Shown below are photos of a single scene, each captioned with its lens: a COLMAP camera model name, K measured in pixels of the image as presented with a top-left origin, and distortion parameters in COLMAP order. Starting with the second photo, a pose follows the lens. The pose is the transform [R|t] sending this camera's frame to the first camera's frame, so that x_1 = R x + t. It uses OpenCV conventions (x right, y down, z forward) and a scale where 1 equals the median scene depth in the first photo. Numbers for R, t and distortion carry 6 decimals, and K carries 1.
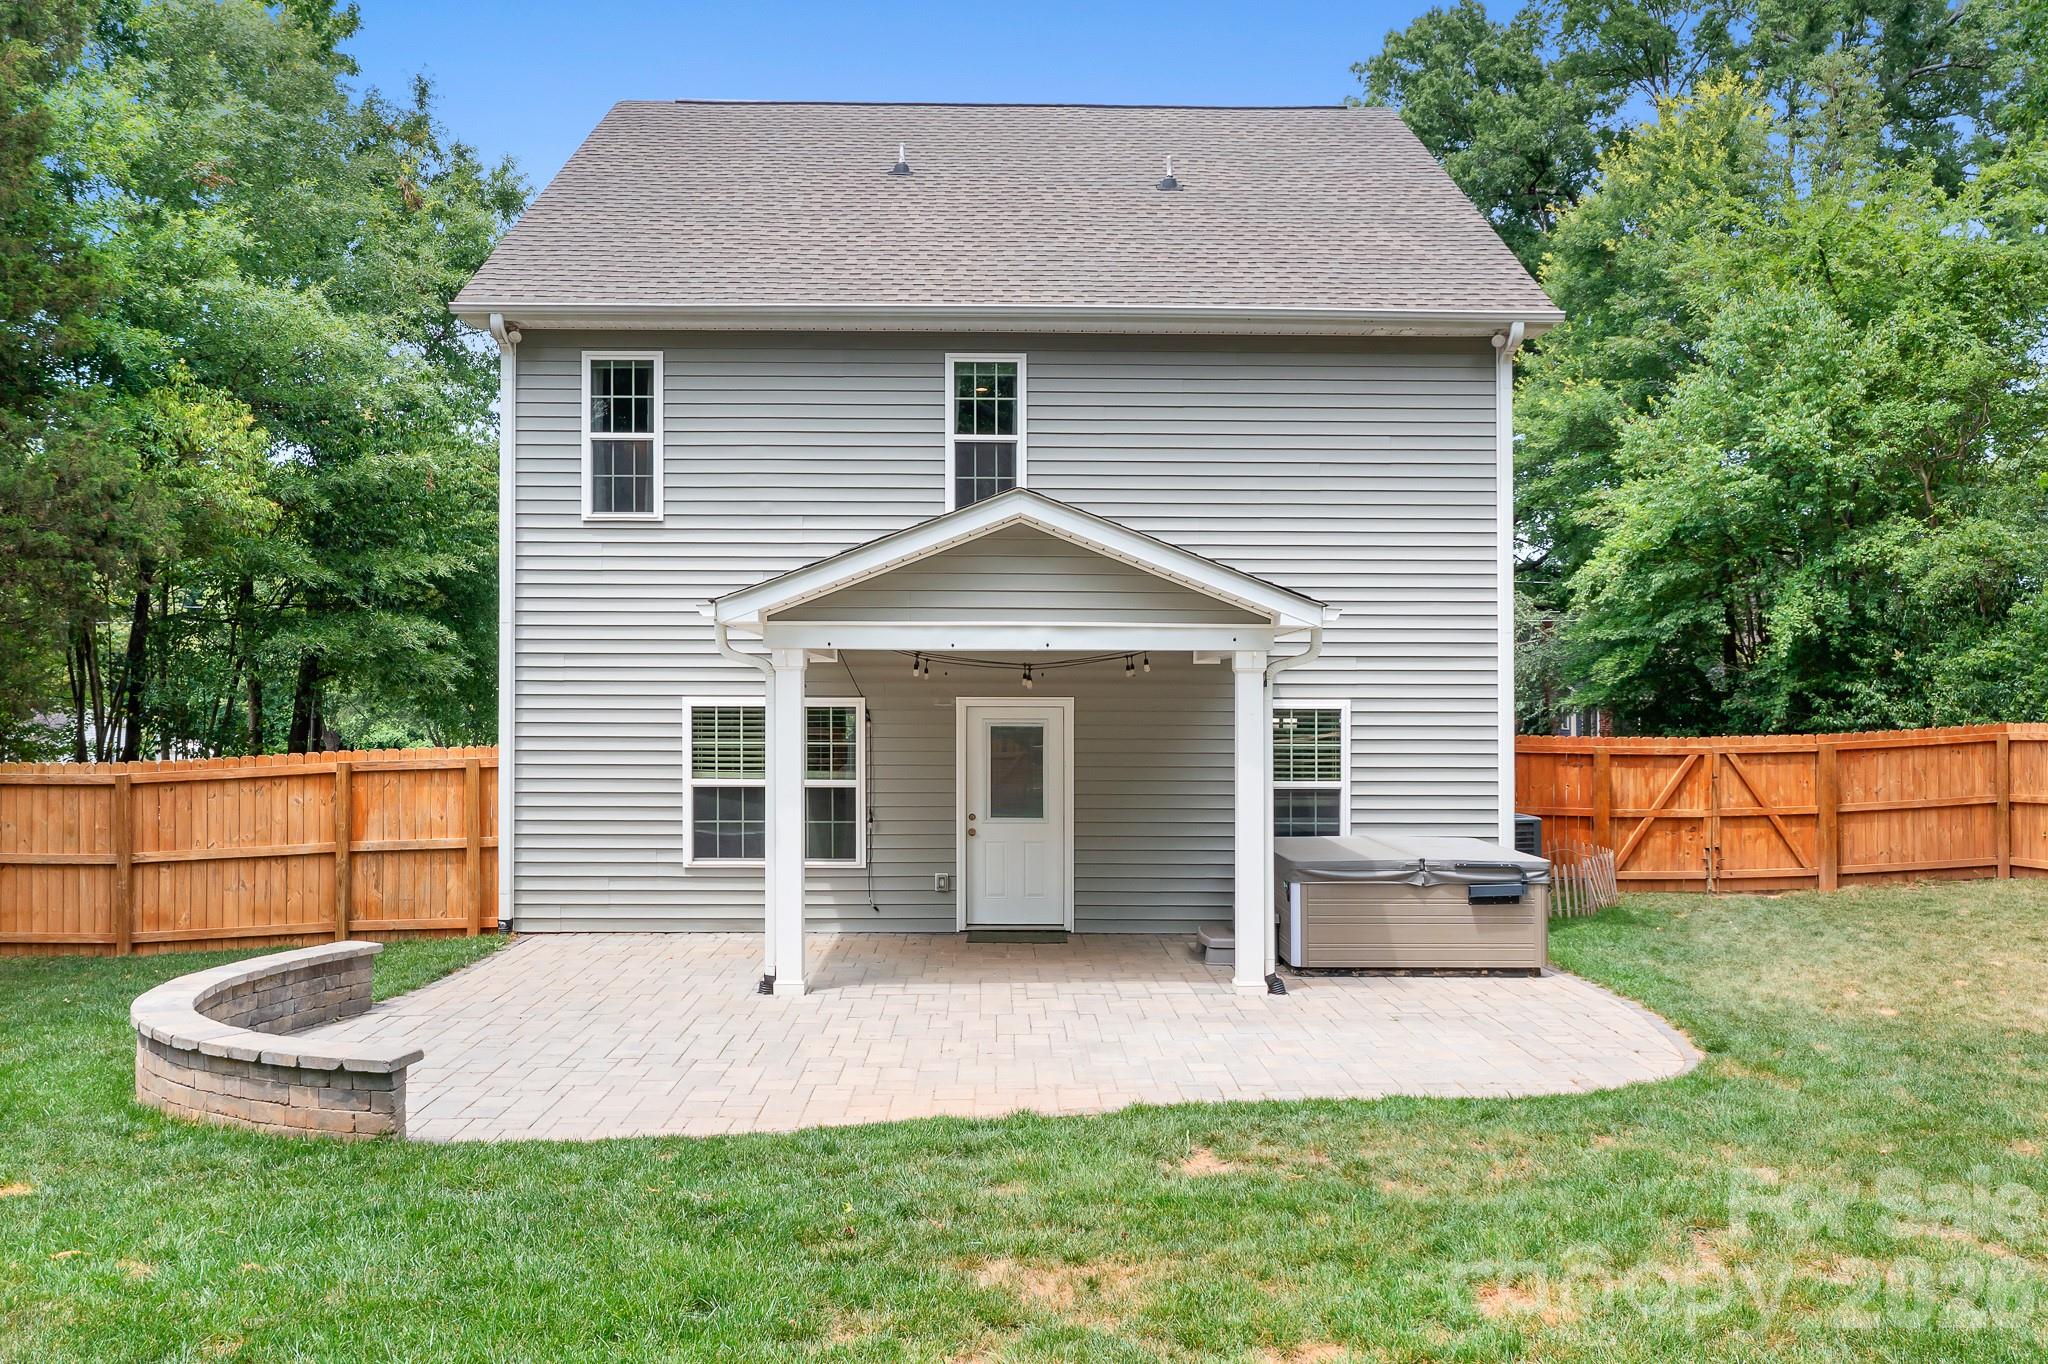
lens RADIAL K [[1604.1, 0, 1024.0], [0, 1604.1, 682.0], [0, 0, 1]] dist [-0.018508, 0.004033]
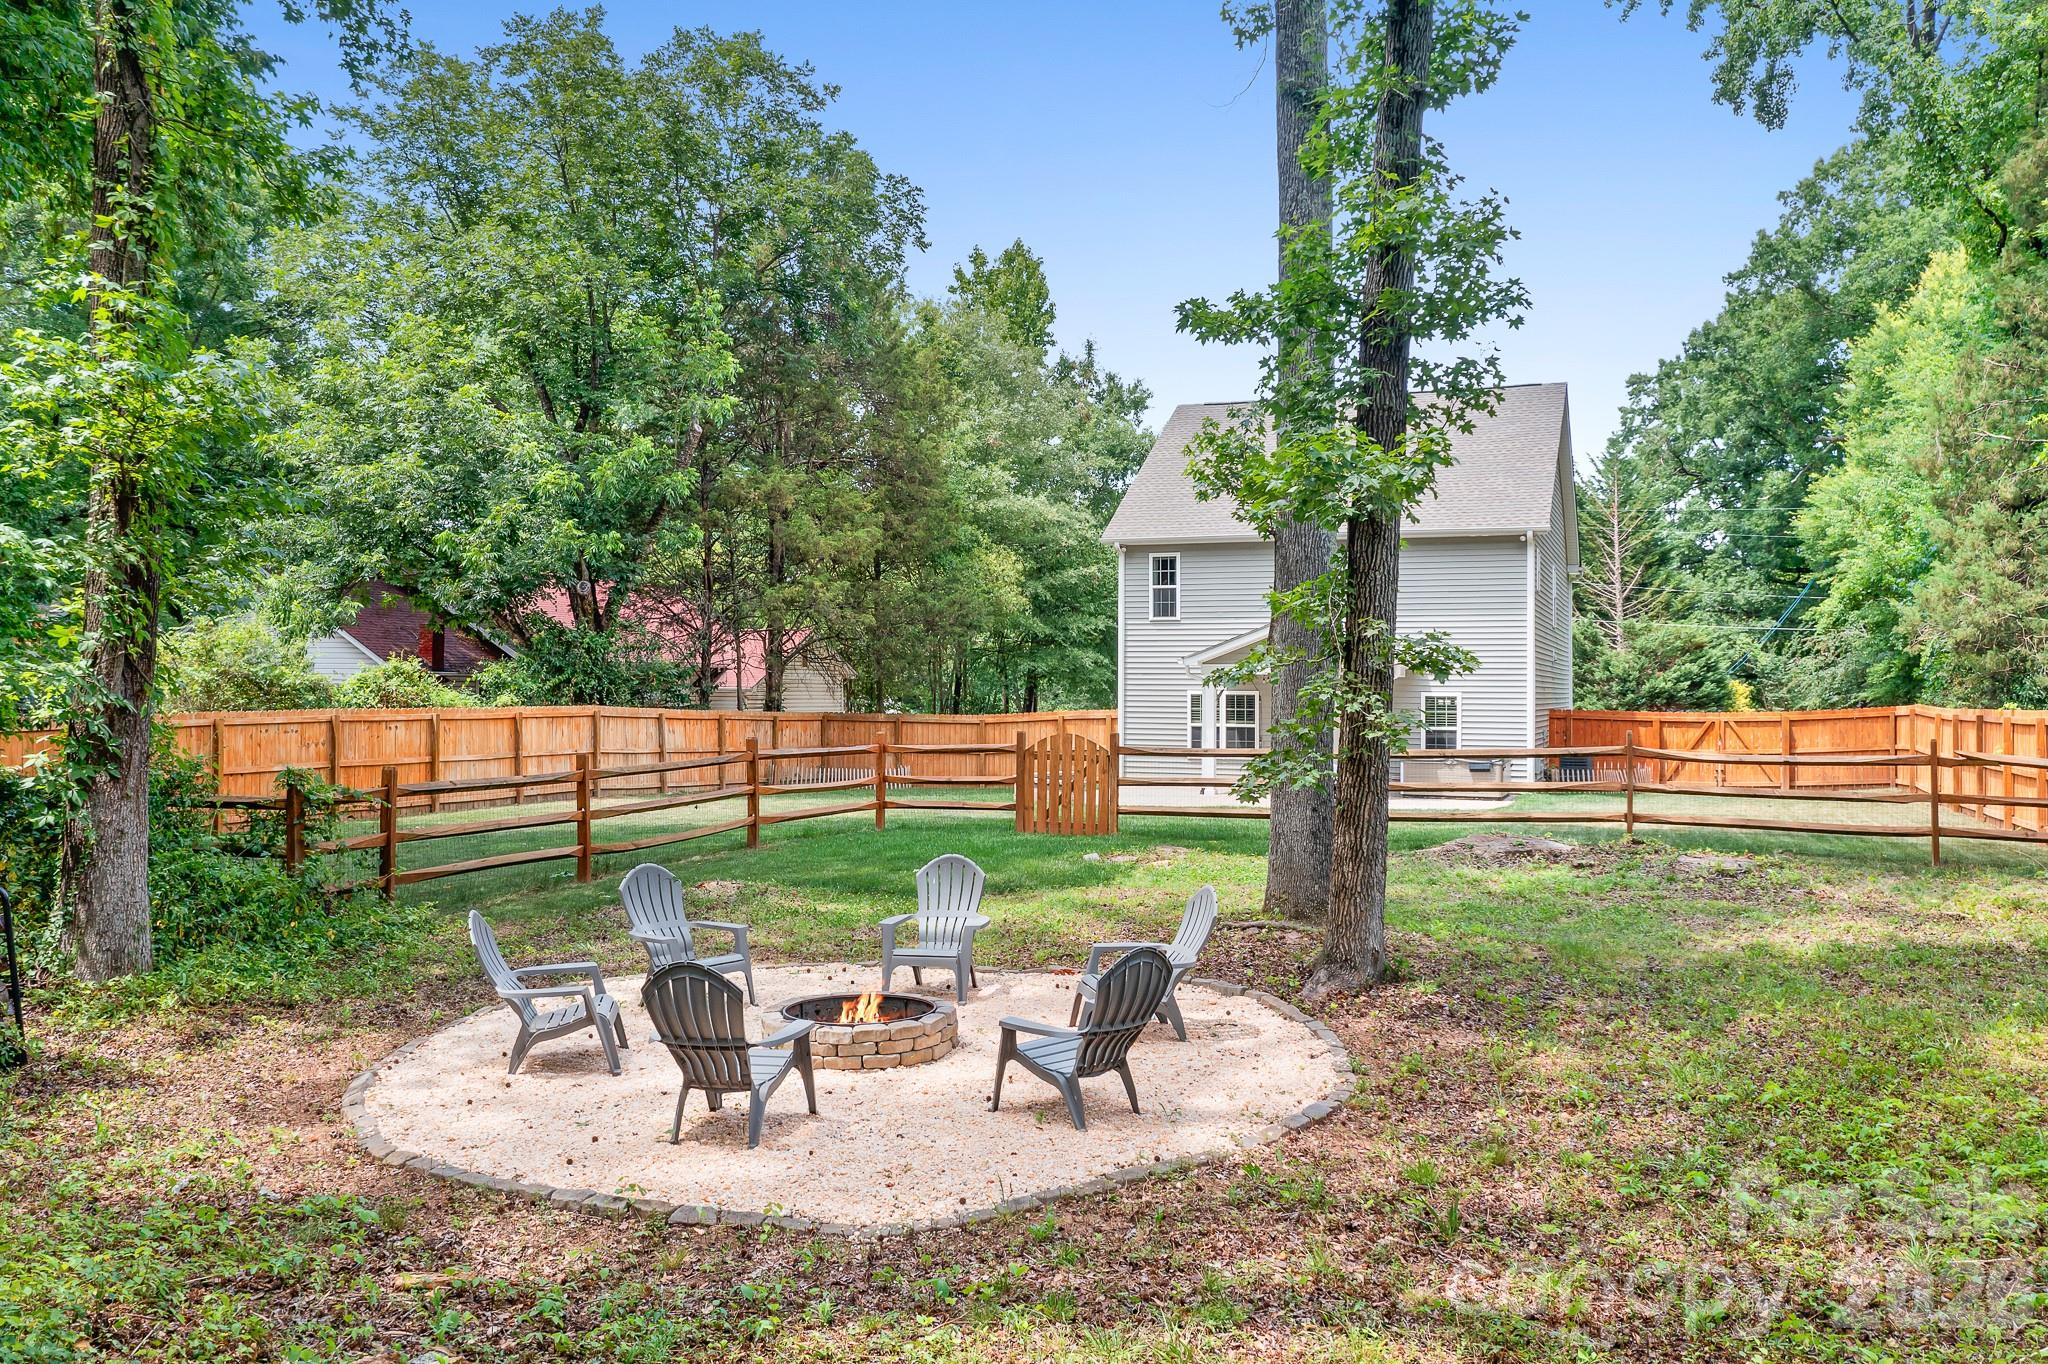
lens RADIAL K [[1649.5, 0, 1024.0], [0, 1649.5, 682.0], [0, 0, 1]] dist [0.005863, 0.006200]
pose [[0.920378, 0.001464, -0.391026, 0.558431], [0.001248, 0.999977, 0.006680, -0.021201], [0.391027, -0.006636, 0.920355, -1.469874]]
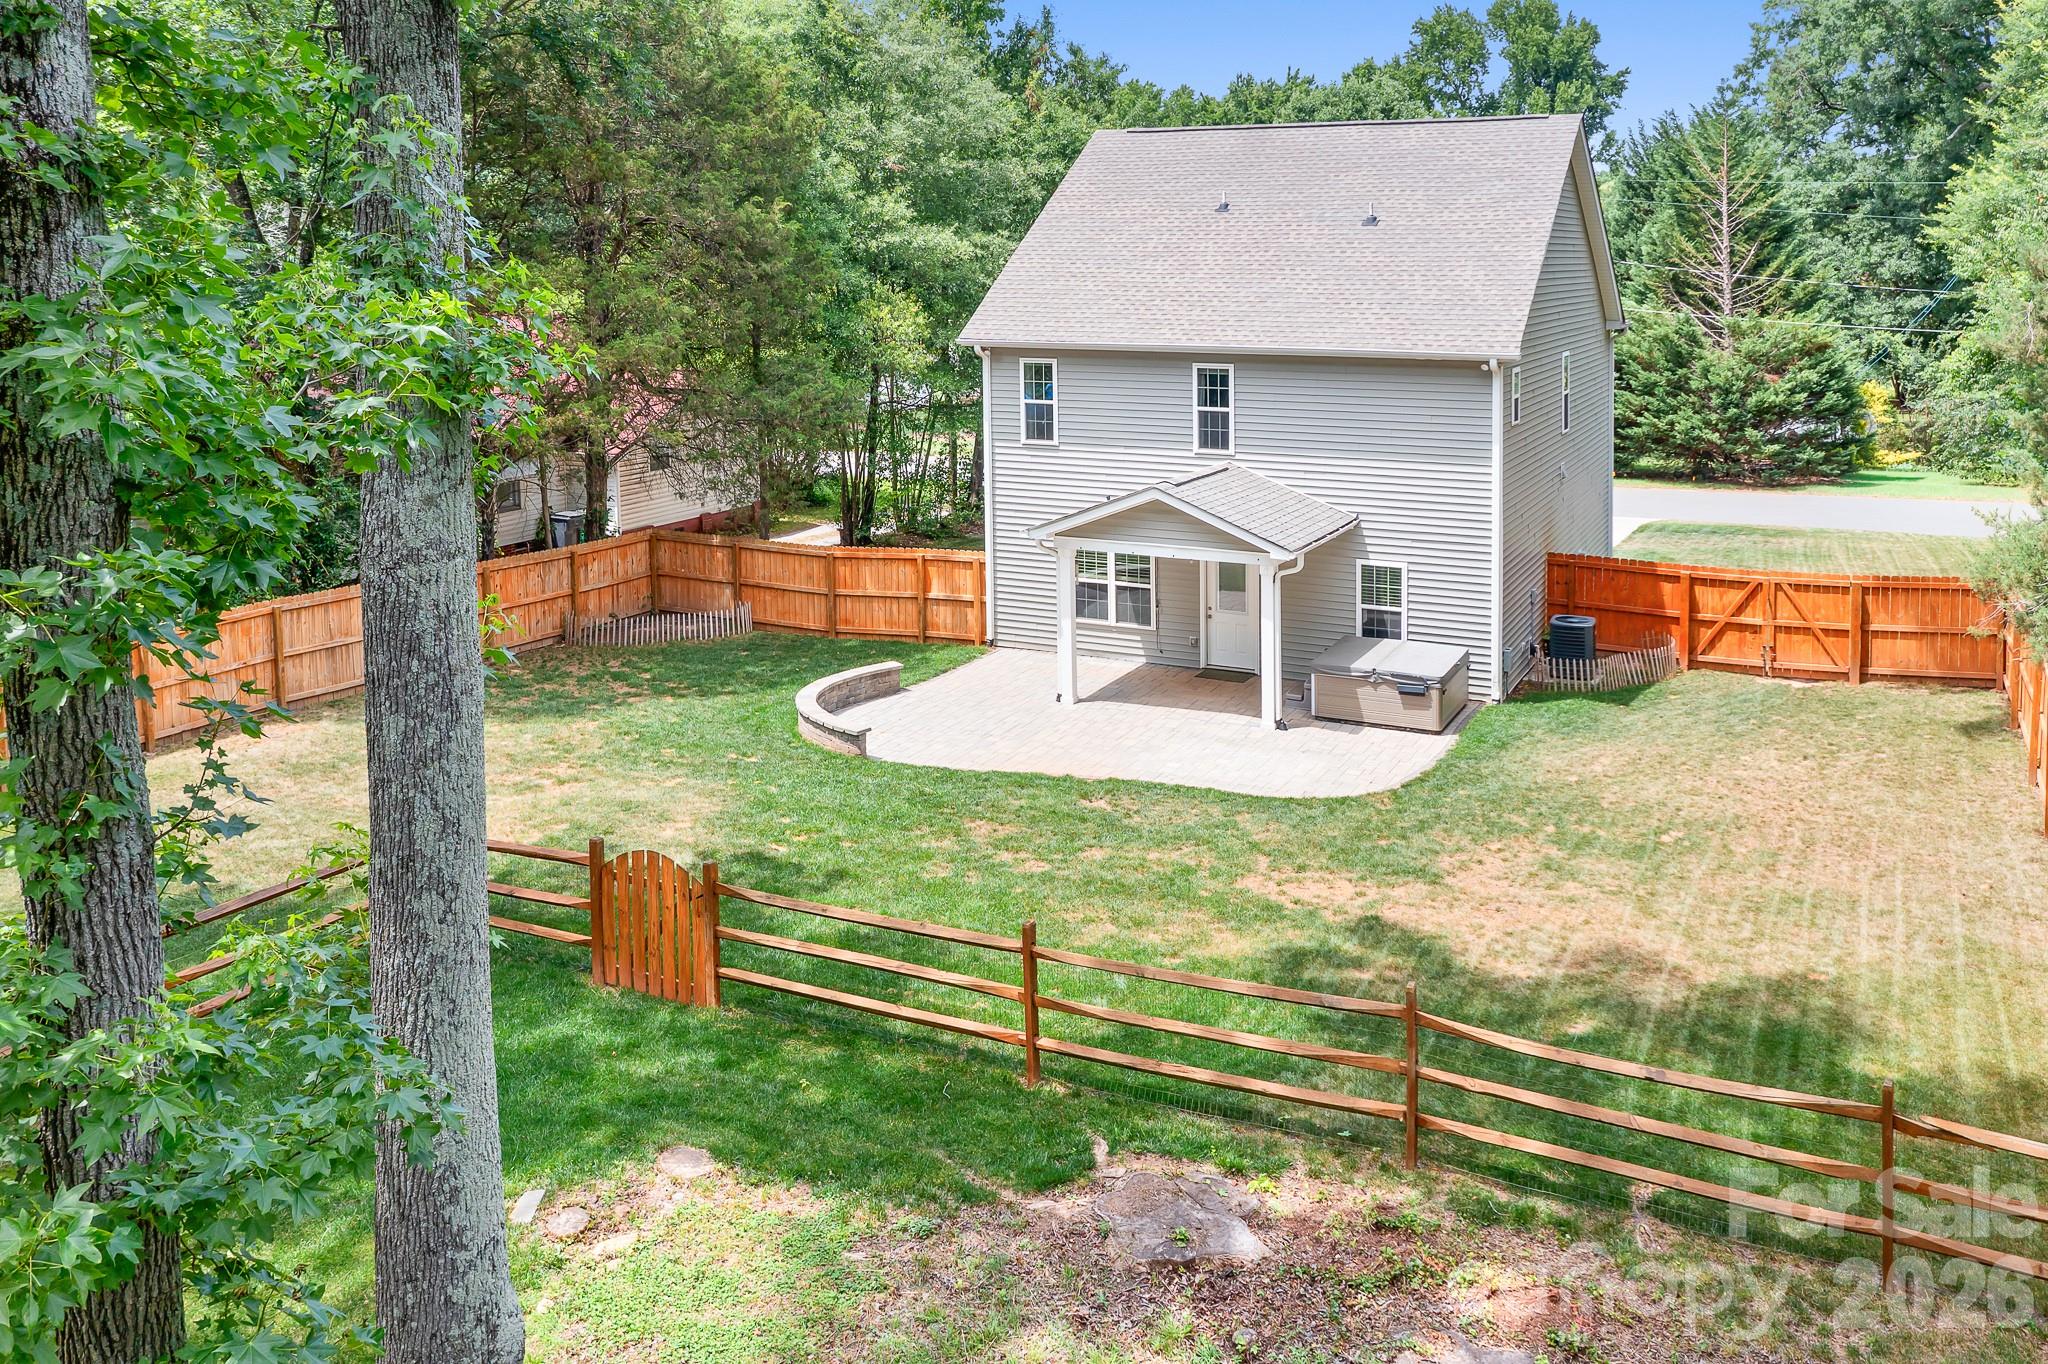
lens RADIAL K [[1723.7, 0, 1031.5], [0, 1723.7, 386.5], [0, 0, 1]] dist [-0.004540, -0.001448]
pose [[0.884381, 0.030058, -0.465796, 0.716411], [0.015069, 0.995565, 0.092856, -0.365465], [0.466522, -0.089140, 0.880007, -0.848437]]
